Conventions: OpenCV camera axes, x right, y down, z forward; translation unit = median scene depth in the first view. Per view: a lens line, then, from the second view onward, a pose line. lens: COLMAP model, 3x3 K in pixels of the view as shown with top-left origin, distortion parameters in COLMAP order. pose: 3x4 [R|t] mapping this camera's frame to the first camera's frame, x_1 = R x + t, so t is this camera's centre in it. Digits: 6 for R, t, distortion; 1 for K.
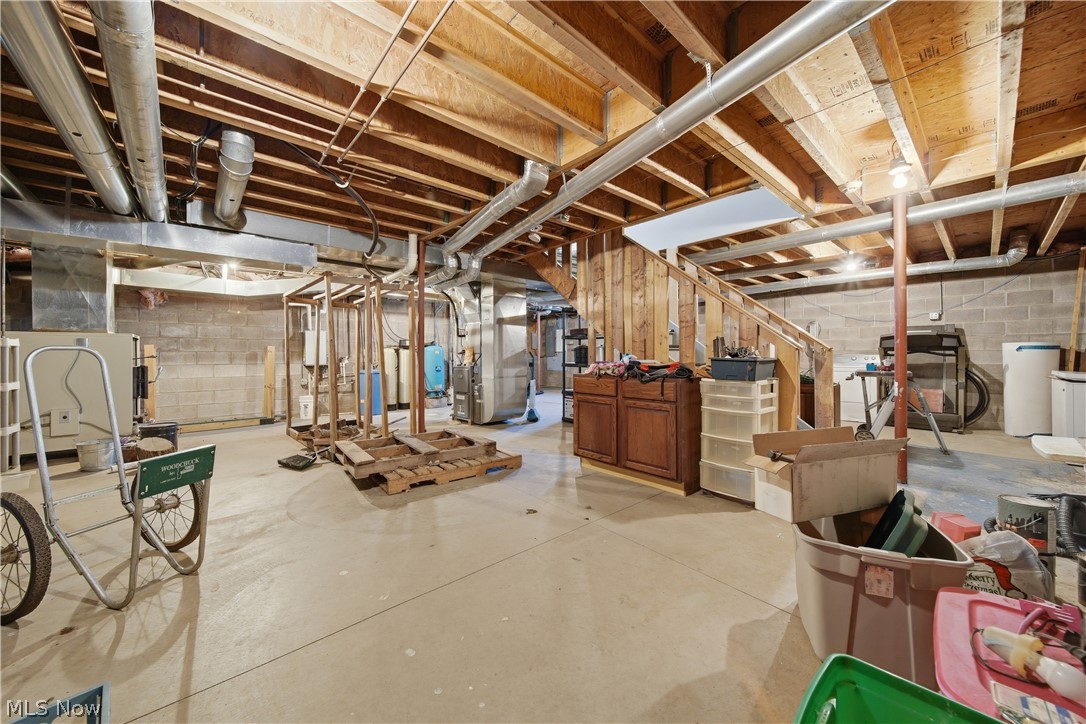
lens RADIAL K [[396.4, 0, 541.9], [0, 396.4, 356.2], [0, 0, 1]] dist [-0.001394, -0.000170]
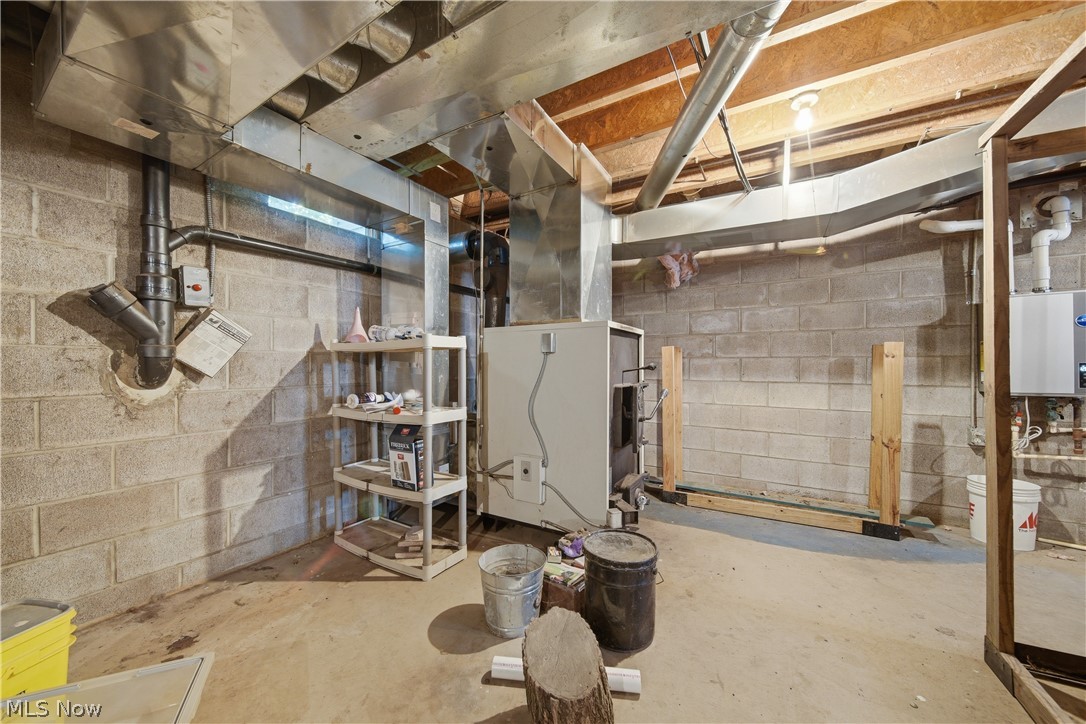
lens RADIAL K [[396.4, 0, 540.0], [0, 396.4, 364.8], [0, 0, 1]] dist [-0.001394, -0.000170]
pose [[0.318231, 0.005554, -0.947997, -0.430165], [-0.005524, 0.999977, 0.004004, -0.002285], [0.947997, 0.003962, 0.318255, 0.550746]]
